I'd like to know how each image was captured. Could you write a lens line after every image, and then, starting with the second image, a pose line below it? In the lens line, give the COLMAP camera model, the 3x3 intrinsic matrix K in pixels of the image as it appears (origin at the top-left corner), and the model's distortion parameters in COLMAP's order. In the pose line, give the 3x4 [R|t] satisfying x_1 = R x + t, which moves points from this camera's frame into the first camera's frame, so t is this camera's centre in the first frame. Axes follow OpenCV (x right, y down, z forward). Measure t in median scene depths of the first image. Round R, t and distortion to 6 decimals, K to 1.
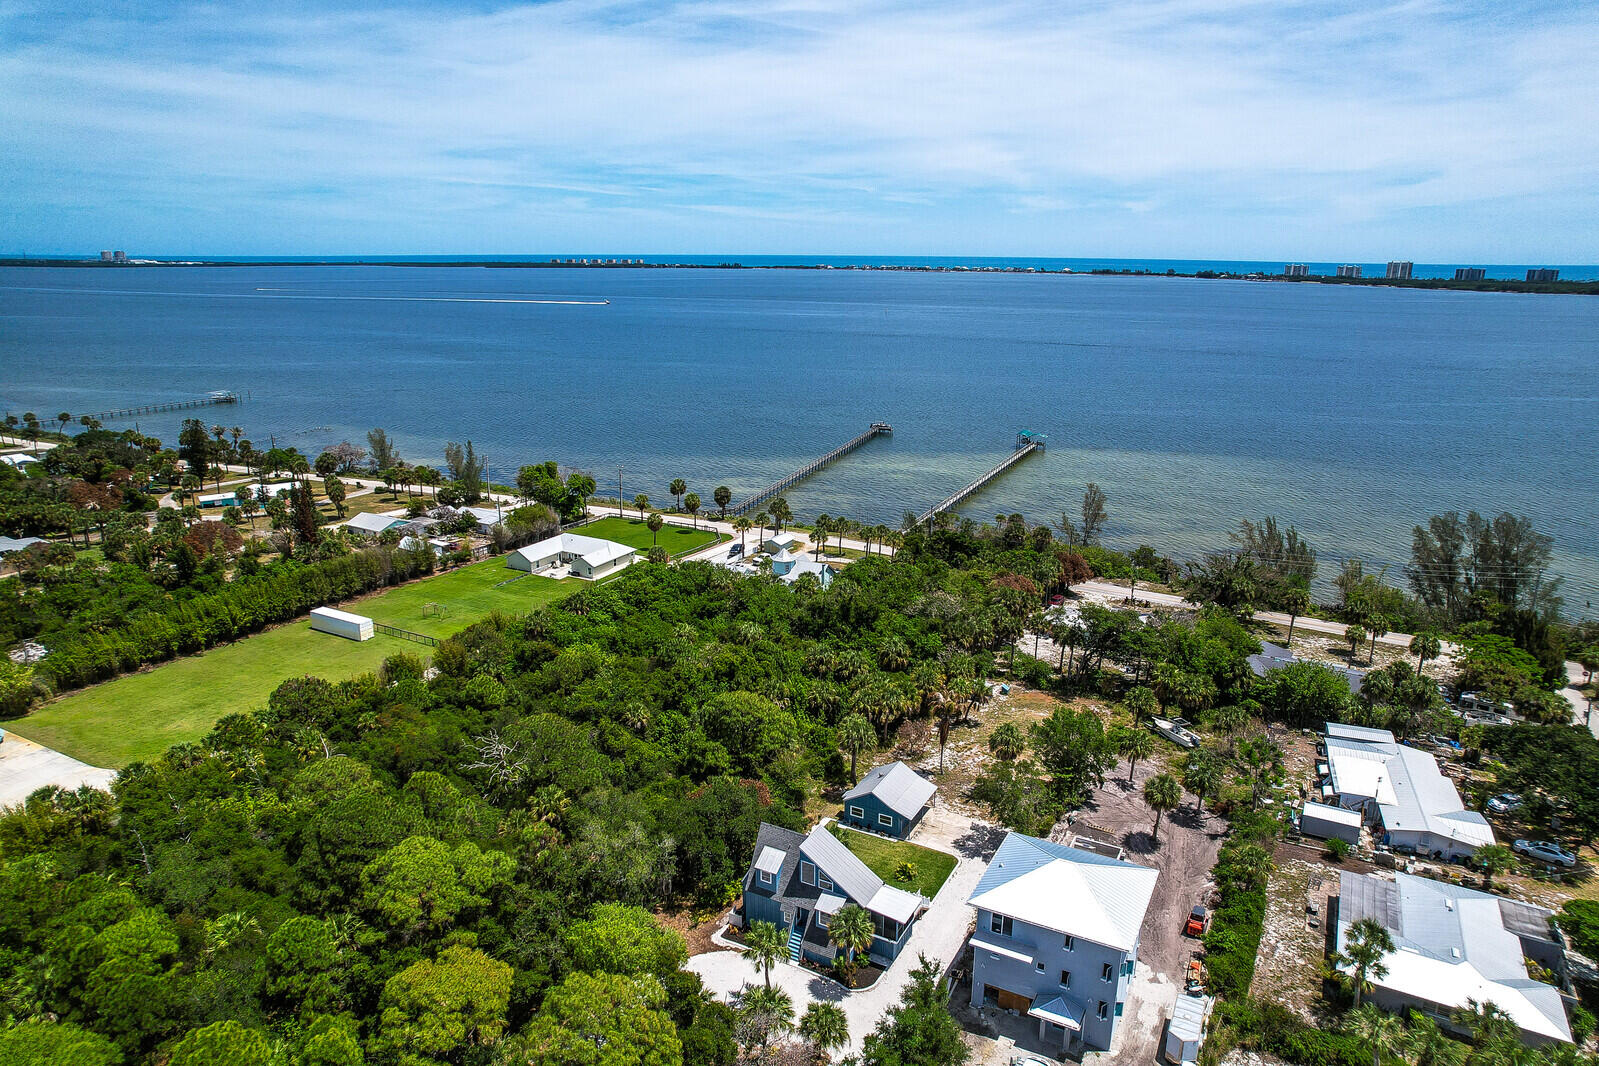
lens RADIAL K [[1001.5, 0, 798.1], [0, 1001.5, 612.5], [0, 0, 1]] dist [-0.065137, 0.049856]
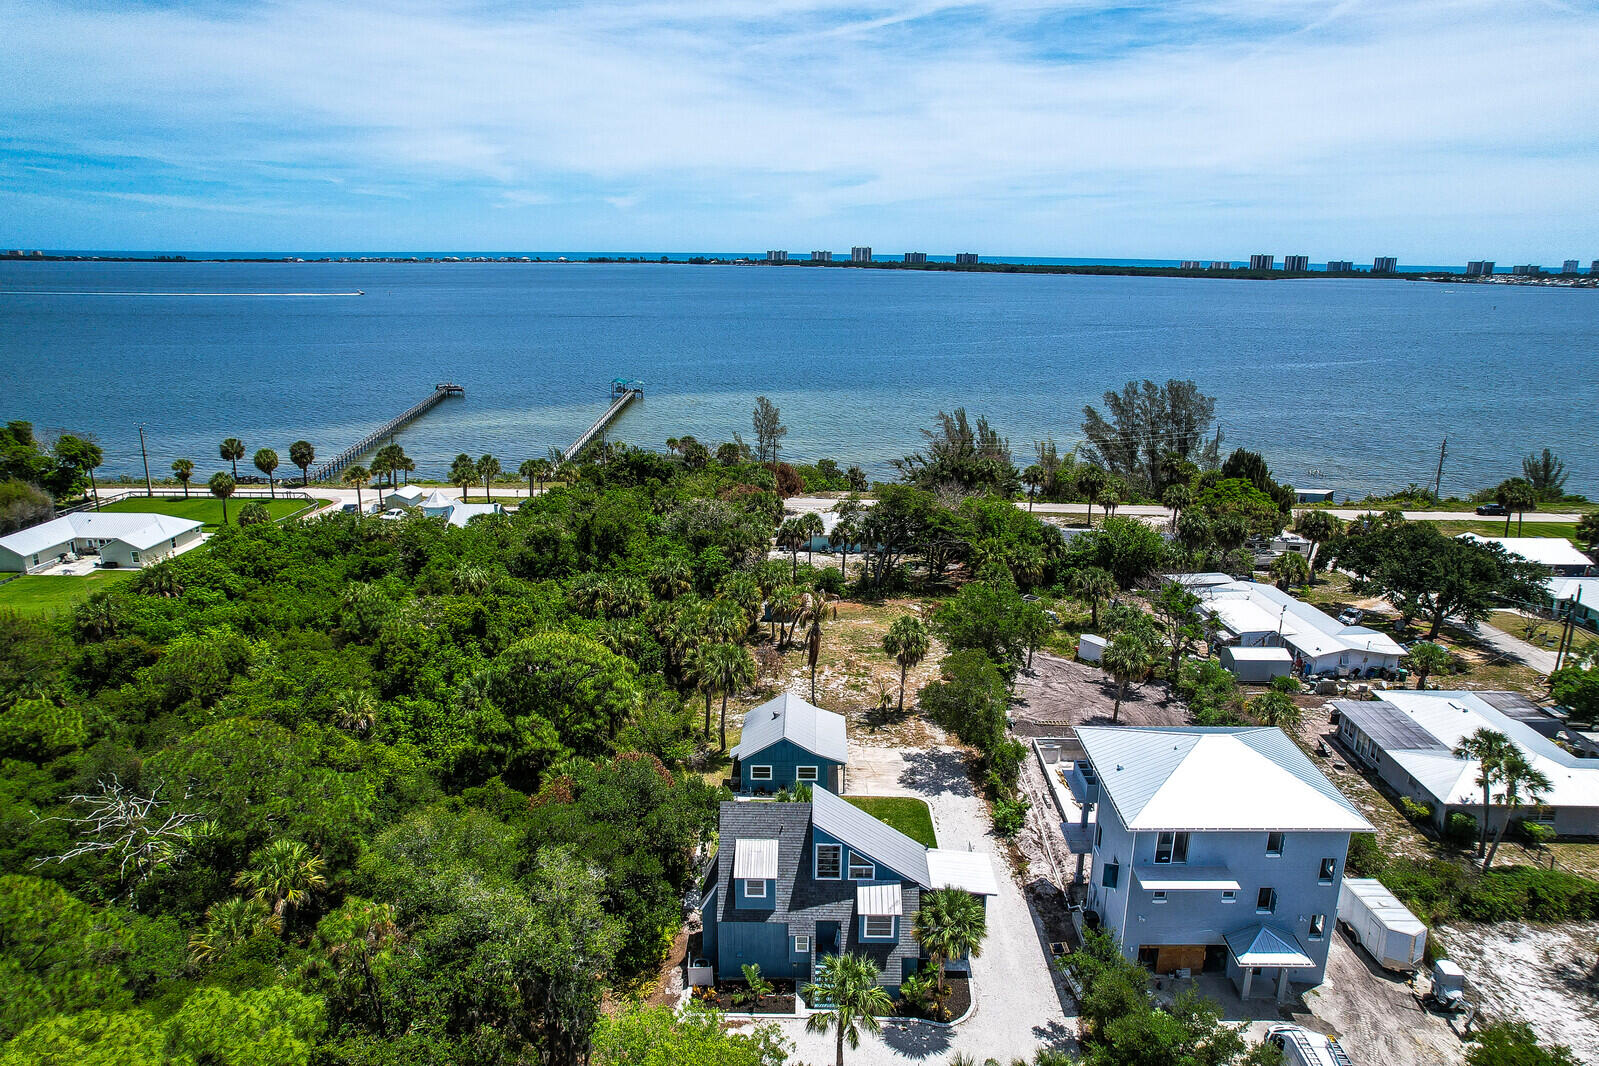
lens RADIAL K [[1000.4, 0, 799.5], [0, 1000.4, 533.0], [0, 0, 1]] dist [-0.065371, 0.052998]
pose [[0.879501, -0.113342, 0.462203, -0.123351], [0.148371, 0.988122, -0.040019, 0.038634], [-0.452177, 0.103775, 0.885871, 0.206003]]
